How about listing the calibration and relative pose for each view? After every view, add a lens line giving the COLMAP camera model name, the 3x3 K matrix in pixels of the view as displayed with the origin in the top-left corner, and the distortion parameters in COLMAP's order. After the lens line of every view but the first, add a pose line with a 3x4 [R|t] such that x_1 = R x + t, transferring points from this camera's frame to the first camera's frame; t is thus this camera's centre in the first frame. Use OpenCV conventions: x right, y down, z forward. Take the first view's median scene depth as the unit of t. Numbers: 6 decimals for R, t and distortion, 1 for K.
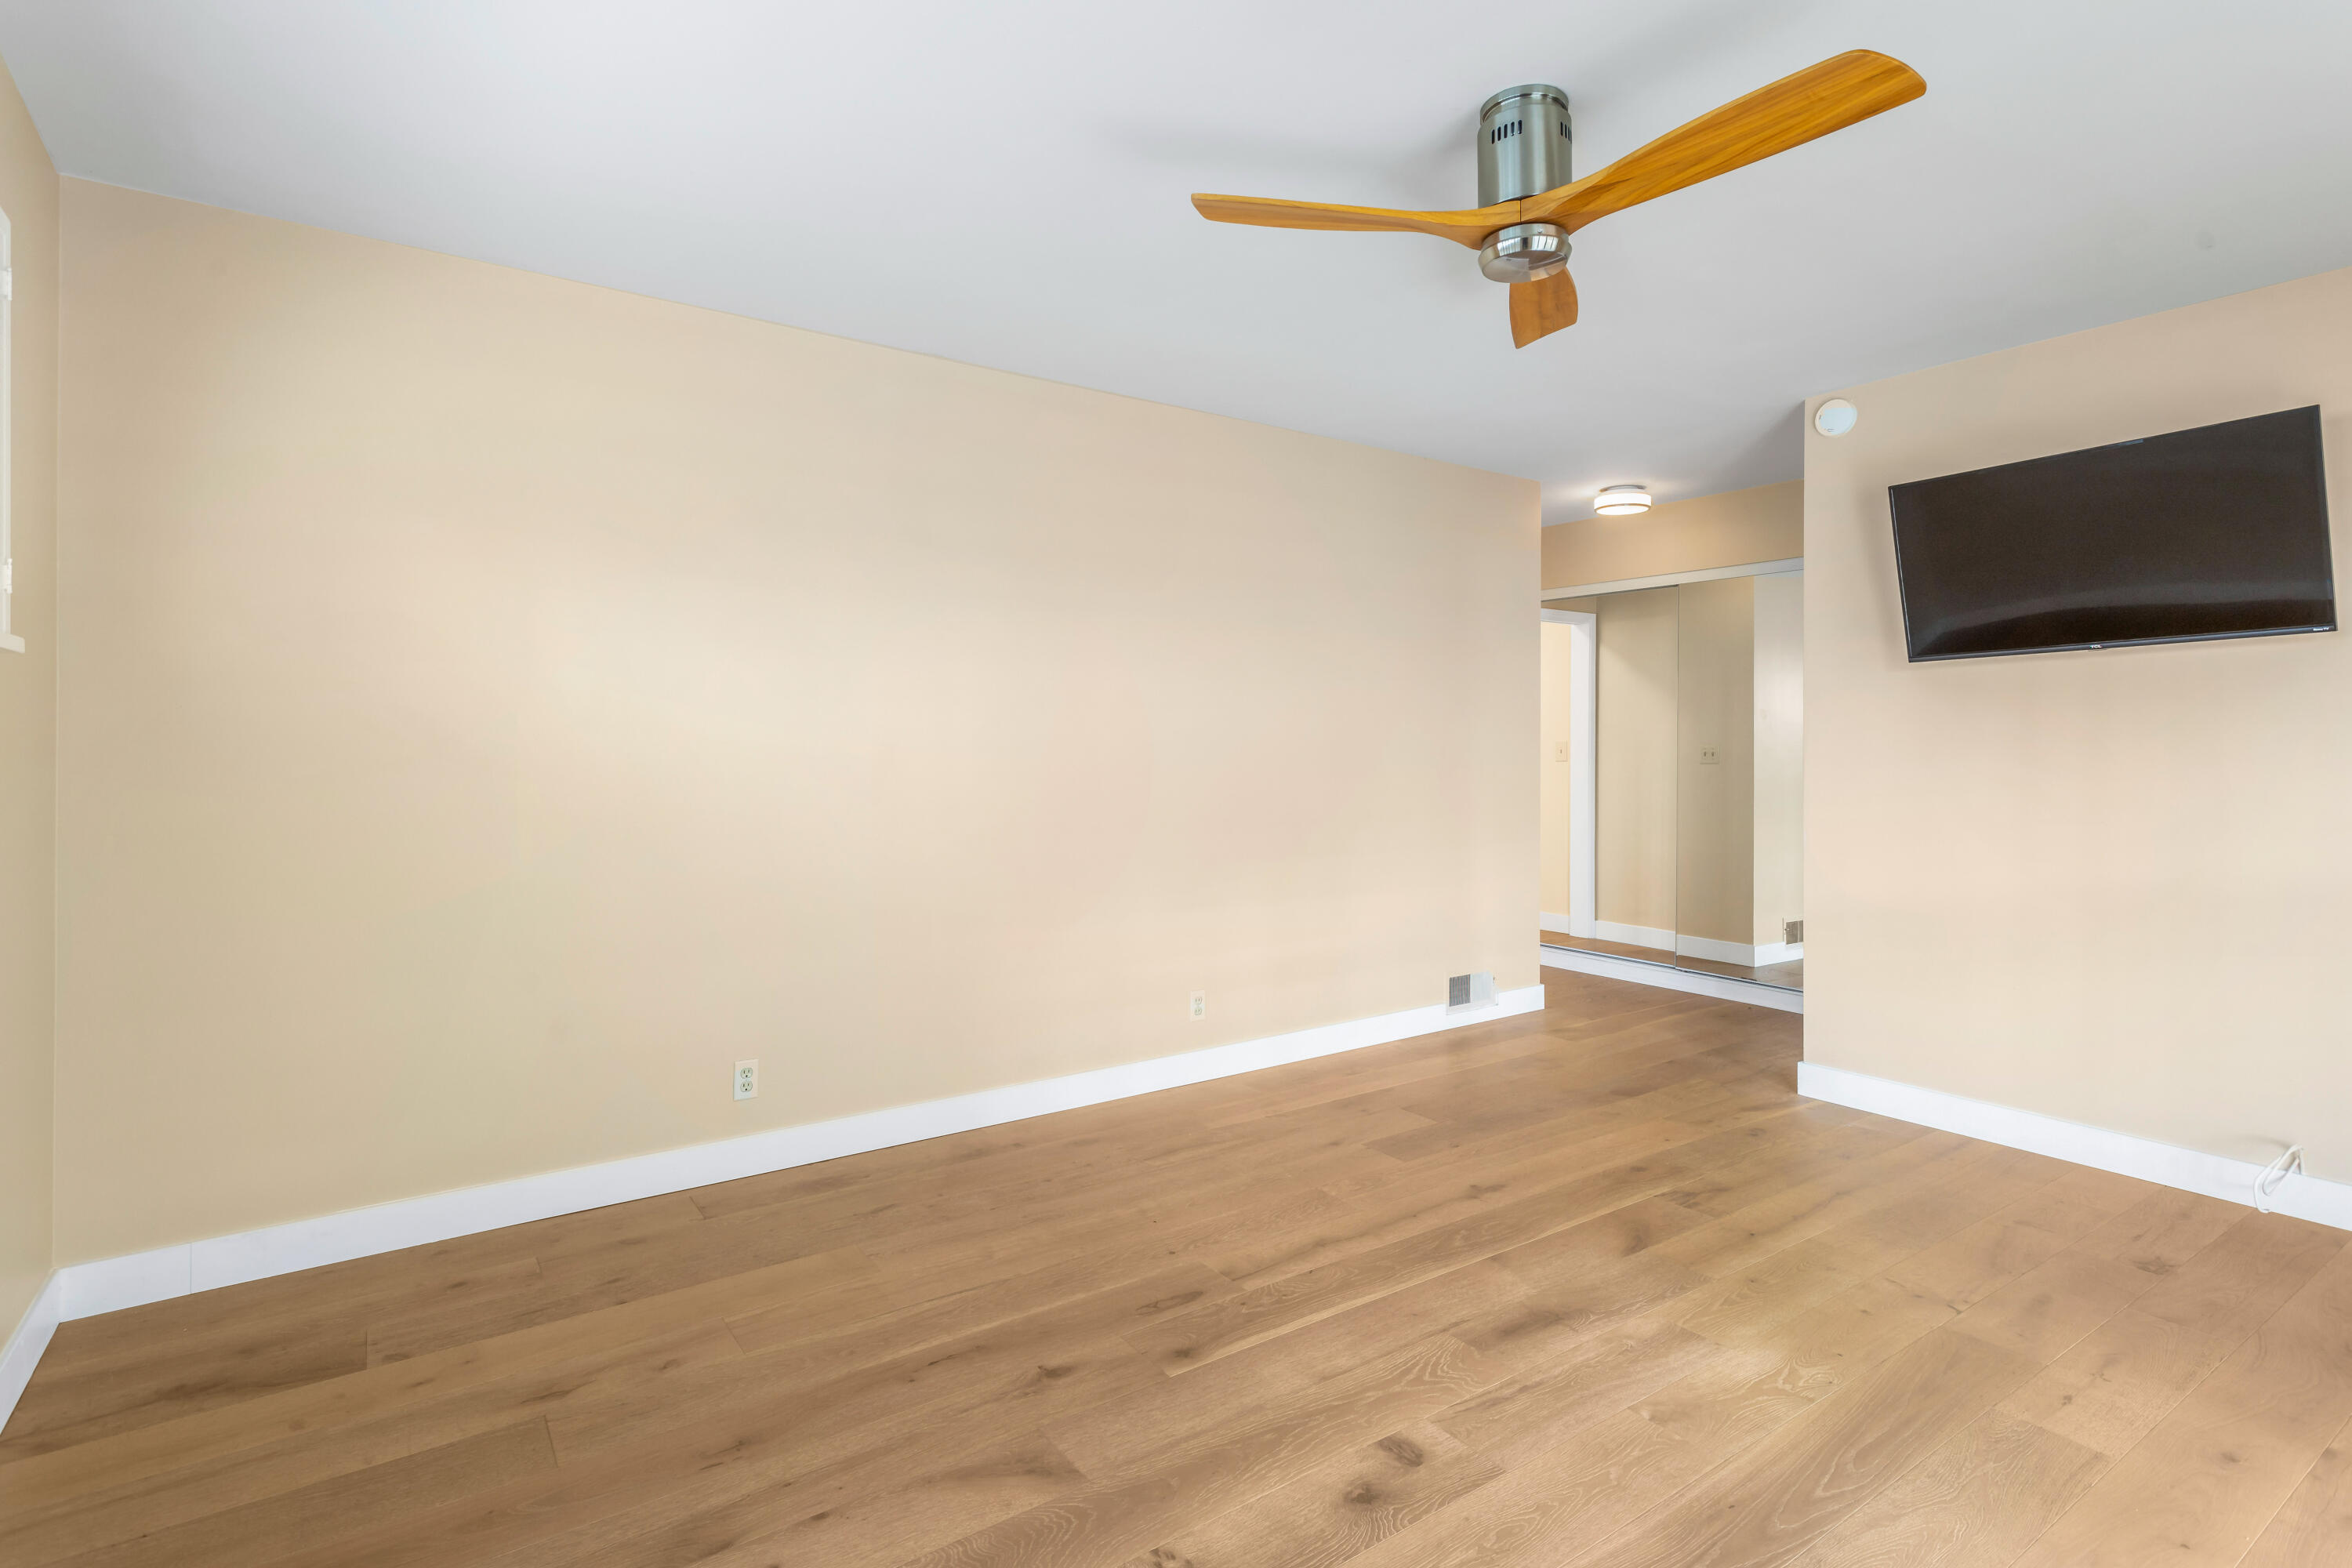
lens RADIAL K [[1147.1, 0, 1179.0], [0, 1147.1, 774.9], [0, 0, 1]] dist [0.000702, 0.000988]
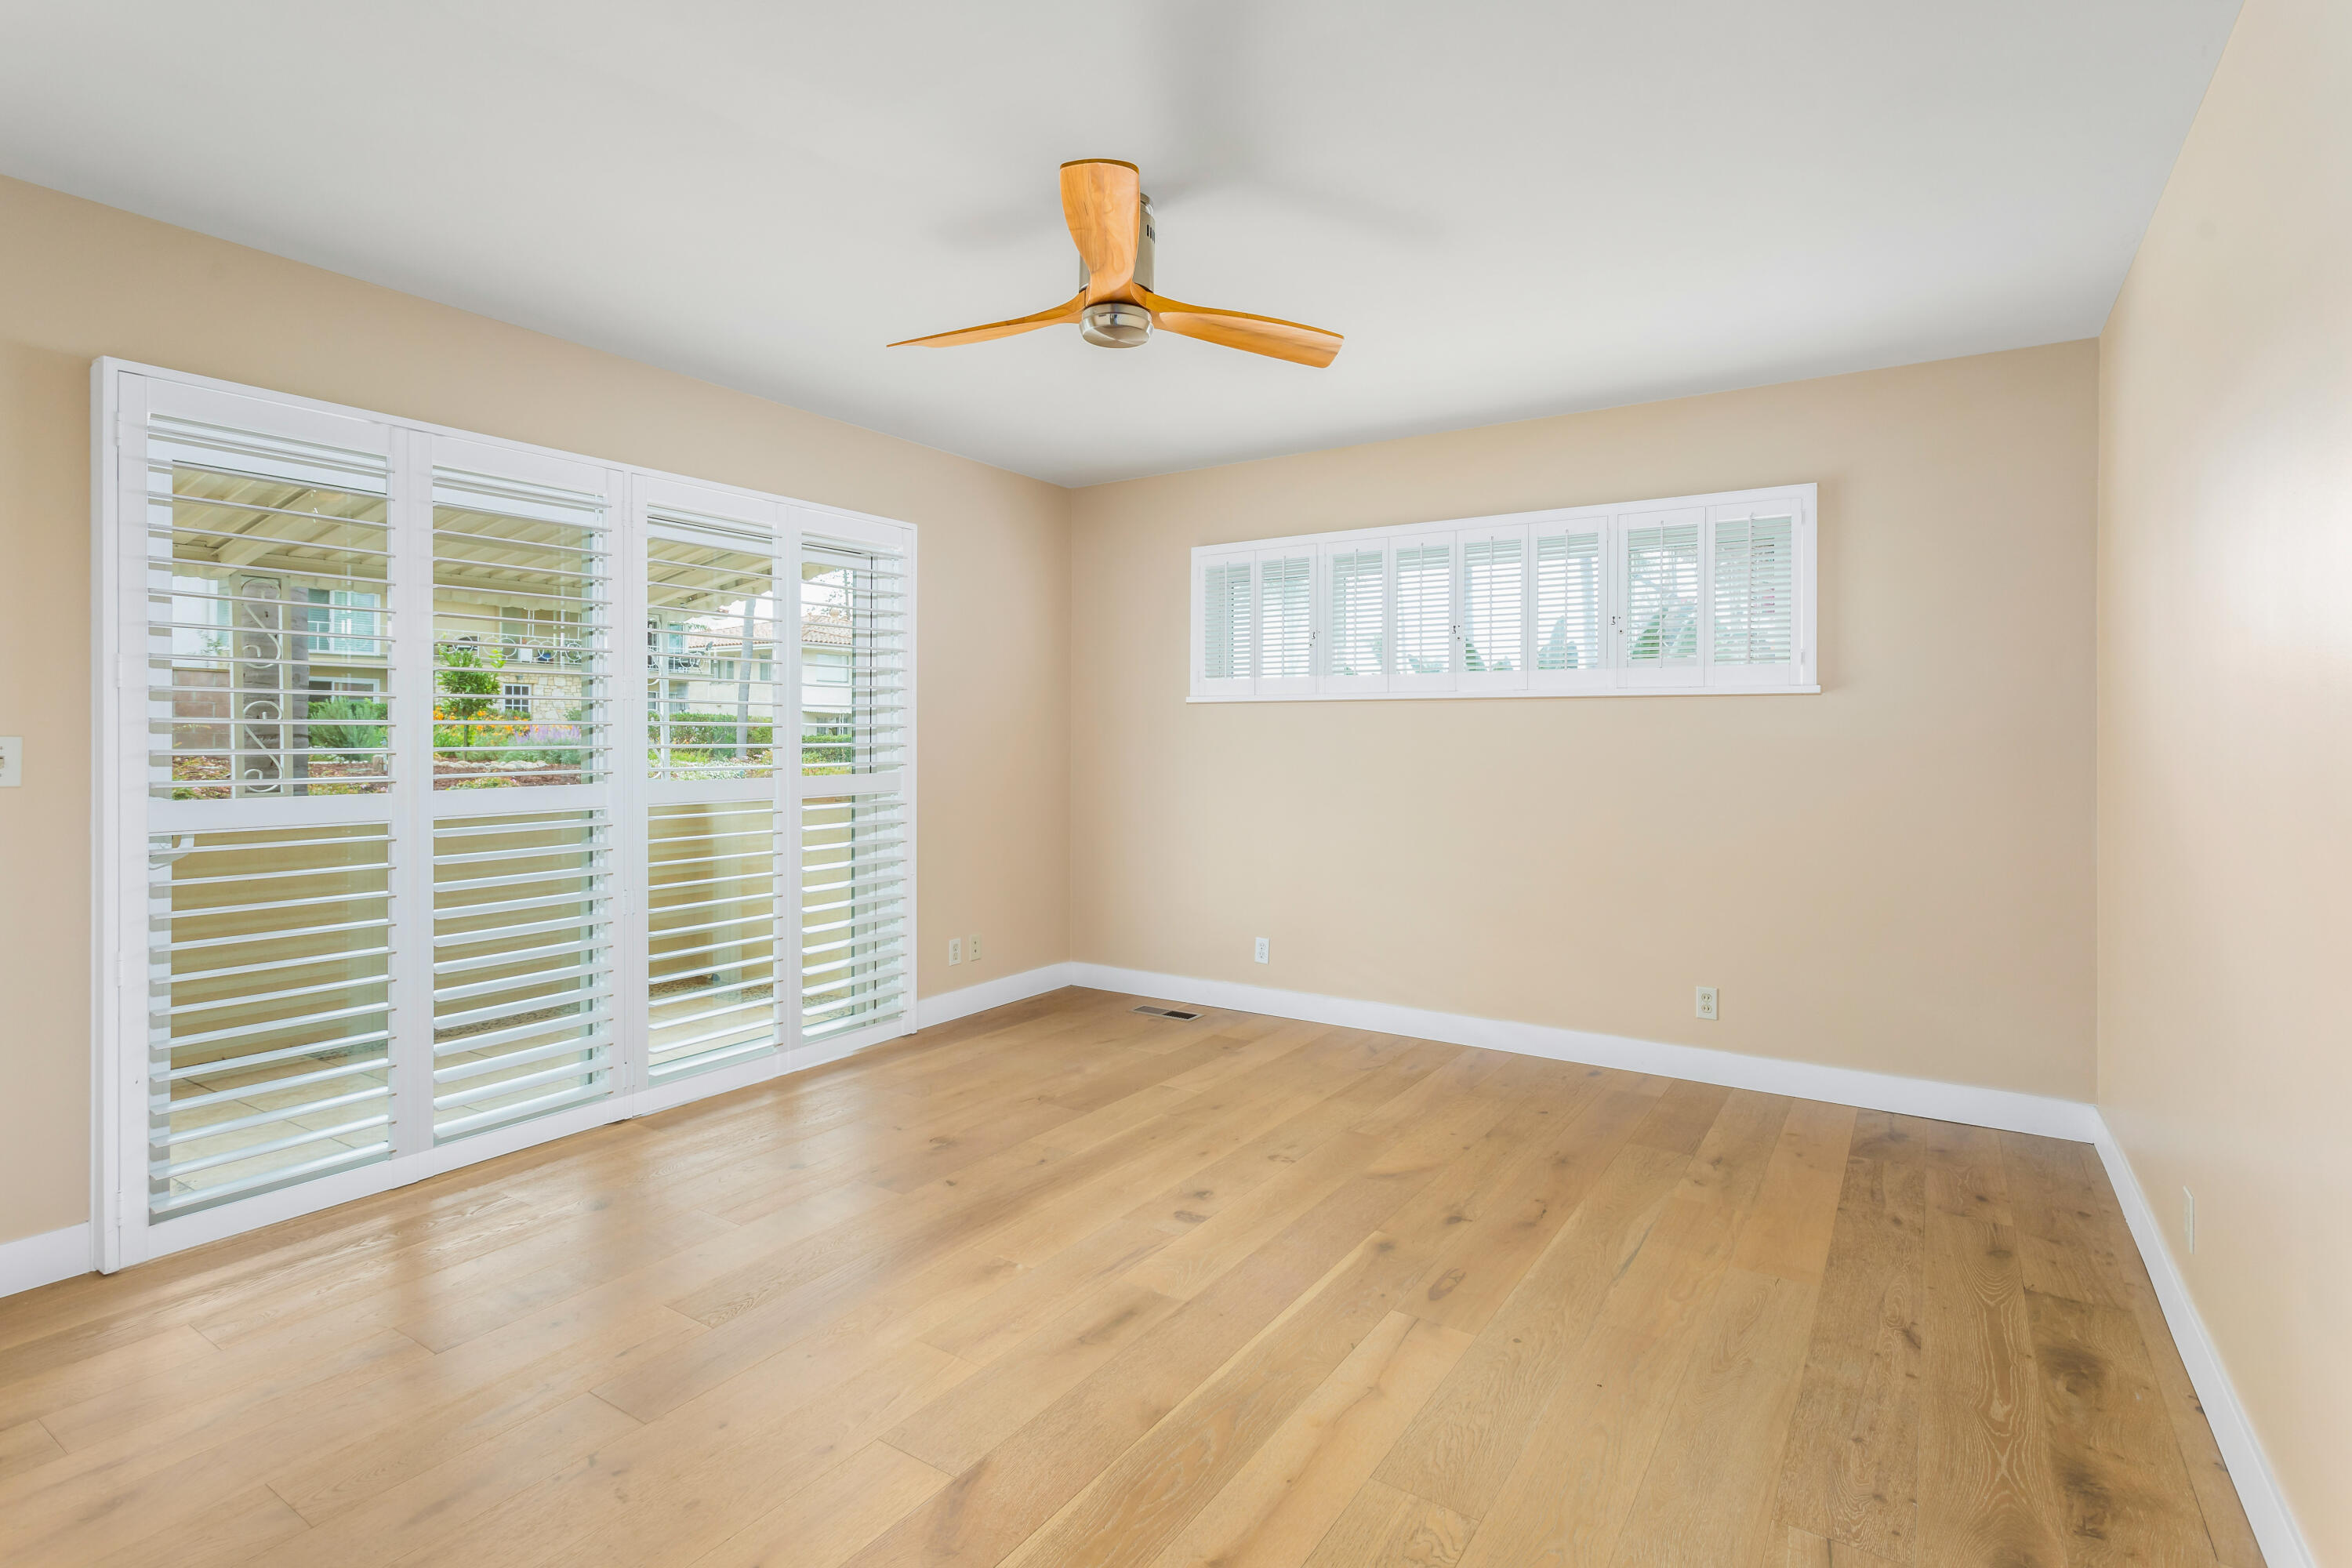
lens RADIAL K [[1170.0, 0, 1174.8], [0, 1170.0, 720.5], [0, 0, 1]] dist [-0.000195, -0.000358]
pose [[-0.931368, -0.006744, -0.364017, 0.610113], [-0.012839, 0.999815, 0.014326, -0.053689], [0.363853, 0.018016, -0.931282, 1.904349]]
